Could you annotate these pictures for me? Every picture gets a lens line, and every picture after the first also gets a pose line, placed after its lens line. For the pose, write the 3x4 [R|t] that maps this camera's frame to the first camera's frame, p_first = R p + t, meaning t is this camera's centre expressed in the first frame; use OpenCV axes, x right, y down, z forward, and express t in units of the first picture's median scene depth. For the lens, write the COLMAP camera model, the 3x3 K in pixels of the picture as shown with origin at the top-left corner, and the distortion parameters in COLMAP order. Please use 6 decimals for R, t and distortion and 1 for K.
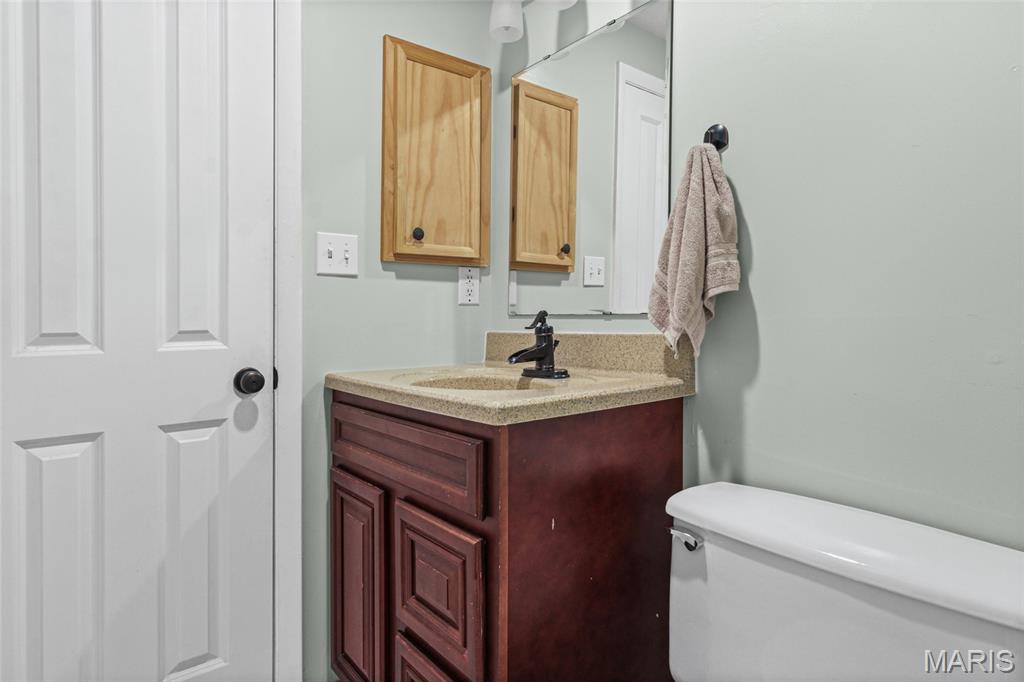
lens RADIAL K [[561.0, 0, 514.6], [0, 561.0, 314.3], [0, 0, 1]] dist [0.003743, 0.000465]
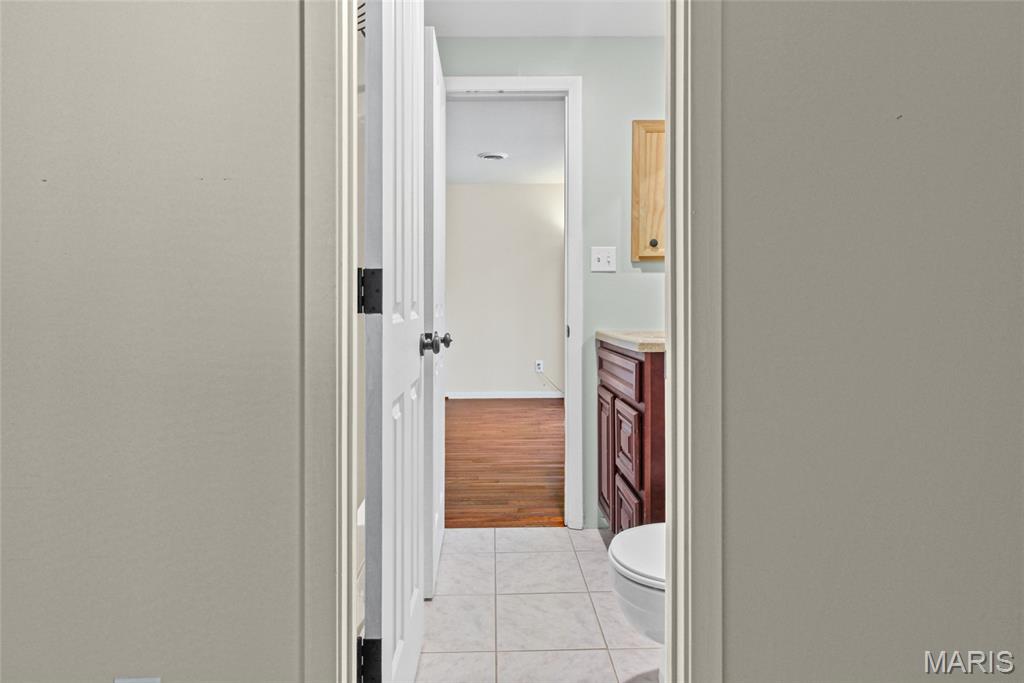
lens RADIAL K [[570.6, 0, 514.5], [0, 570.6, 290.3], [0, 0, 1]] dist [0.001025, 0.000233]
pose [[0.796584, -0.007144, -0.604485, 0.508250], [-0.000321, 0.999925, -0.012241, 0.005850], [0.604527, 0.009945, 0.796522, -0.519183]]
